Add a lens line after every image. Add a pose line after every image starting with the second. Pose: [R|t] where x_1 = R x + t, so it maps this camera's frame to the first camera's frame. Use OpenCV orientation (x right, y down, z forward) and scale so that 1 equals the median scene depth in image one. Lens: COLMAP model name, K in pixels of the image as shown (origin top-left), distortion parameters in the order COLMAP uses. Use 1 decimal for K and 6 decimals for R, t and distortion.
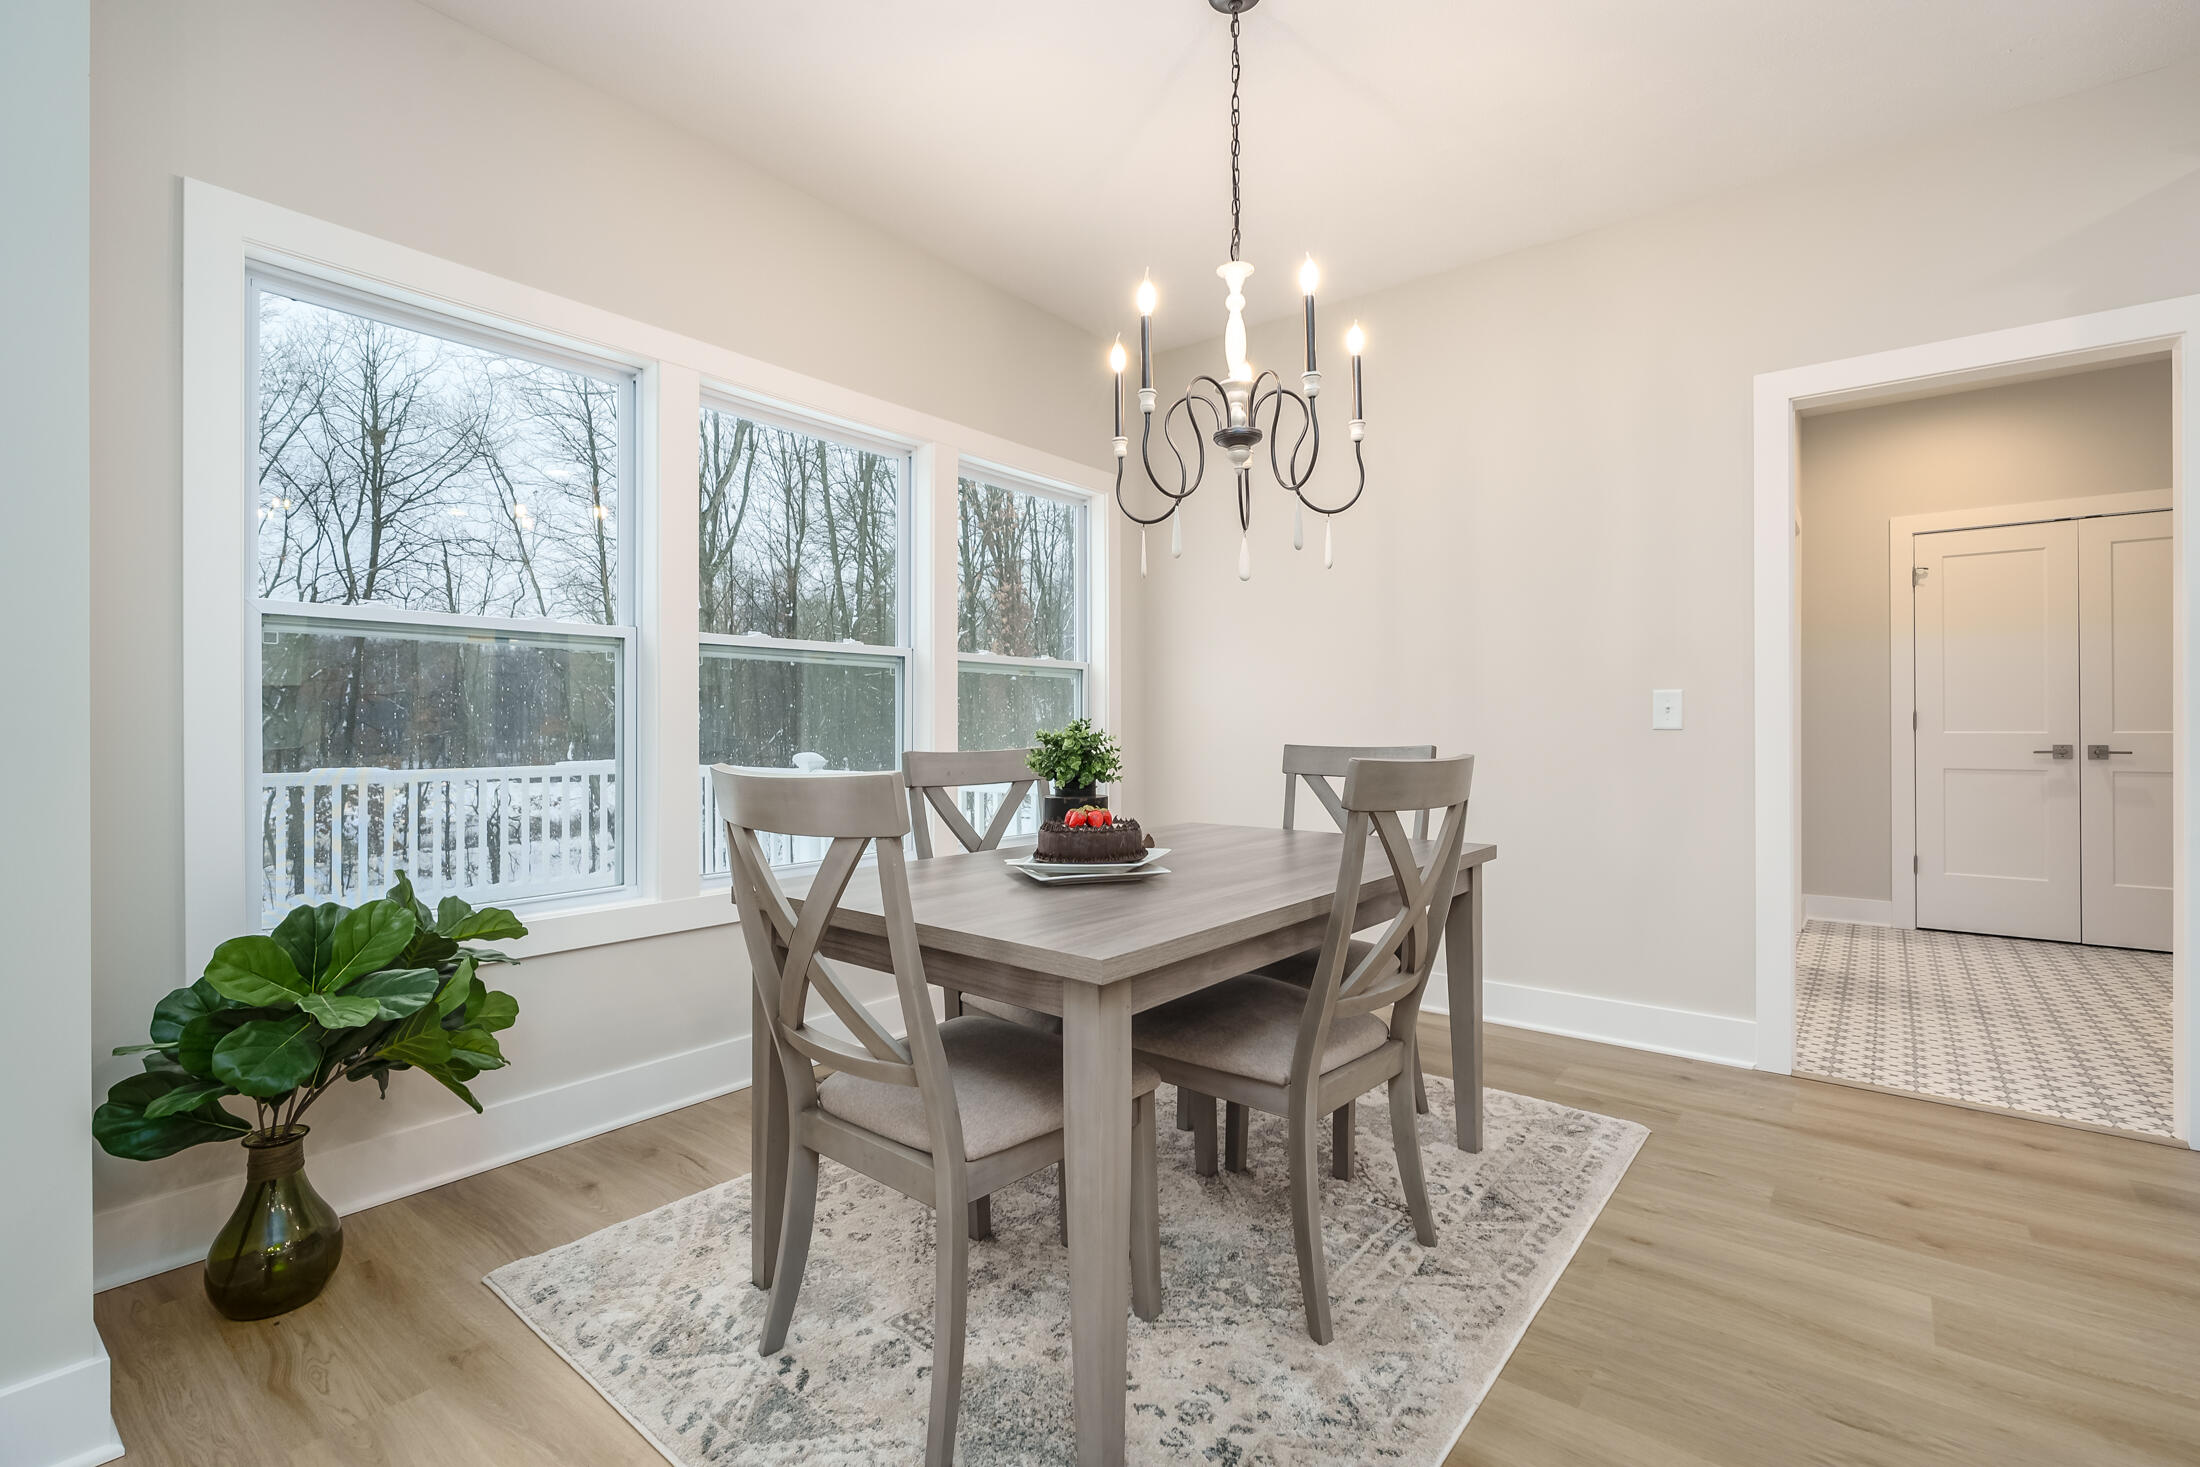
lens RADIAL K [[1011.8, 0, 1084.3], [0, 1011.8, 722.6], [0, 0, 1]] dist [-0.007907, 0.001364]
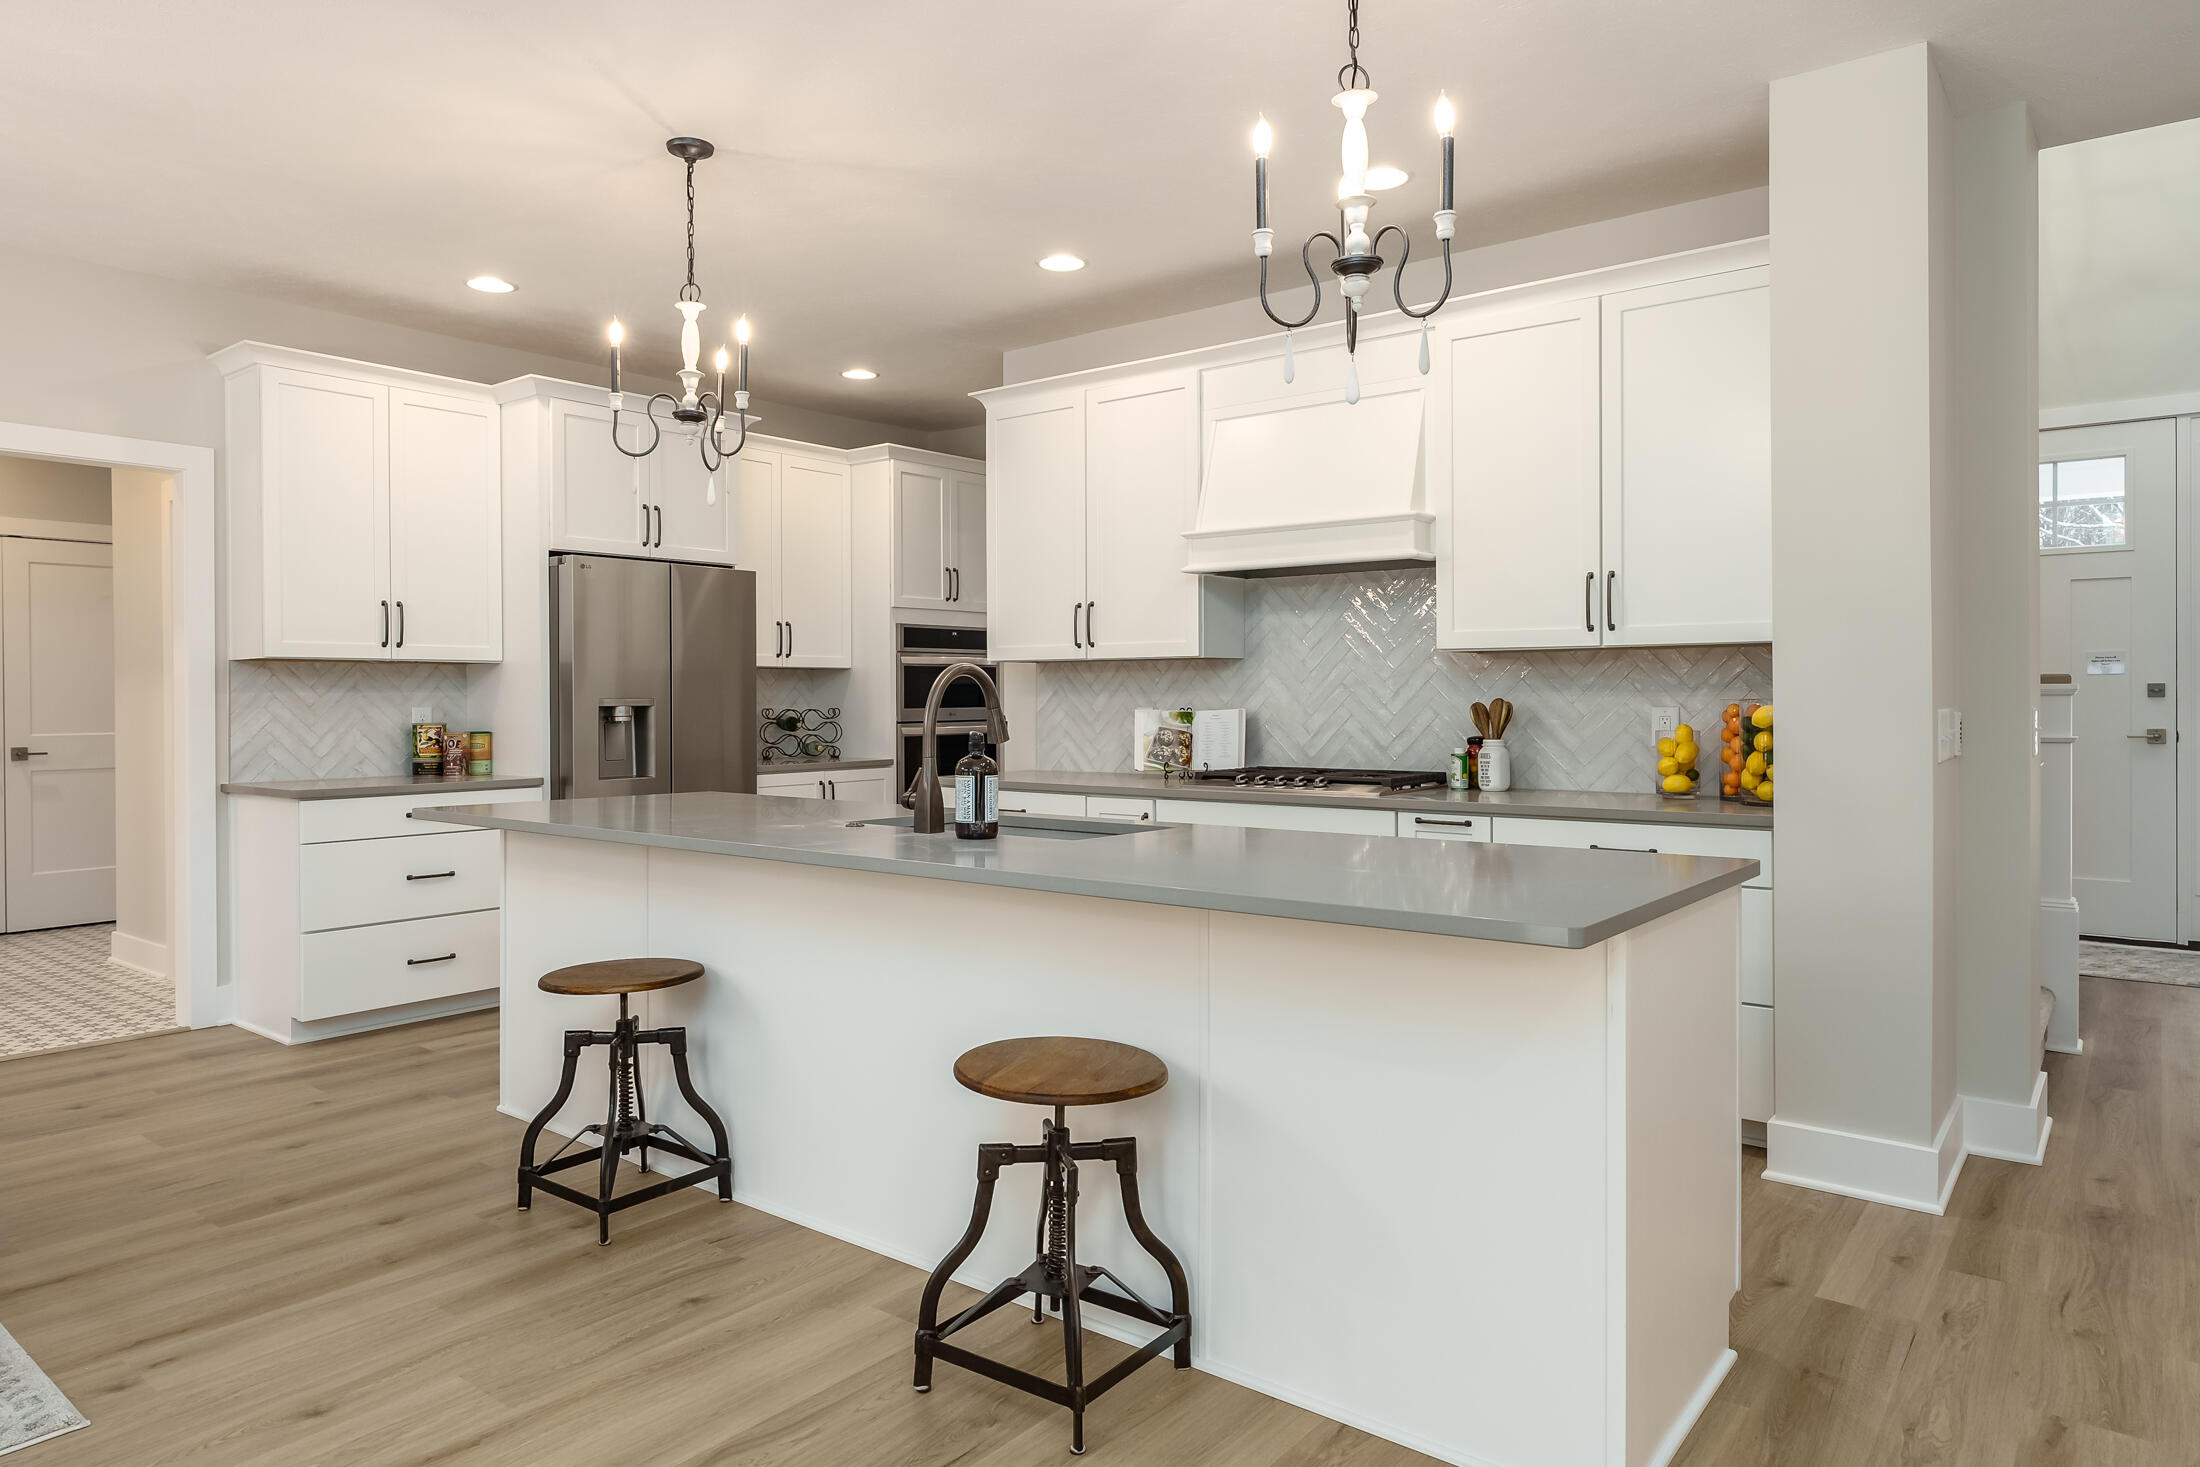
lens RADIAL K [[1353.6, 0, 1066.8], [0, 1353.6, 705.0], [0, 0, 1]] dist [-0.008386, 0.001682]
pose [[0.006308, -0.004324, 0.999971, -0.857252], [0.001186, 0.999990, 0.004317, -0.054483], [-0.999979, 0.001159, 0.006313, -0.290335]]
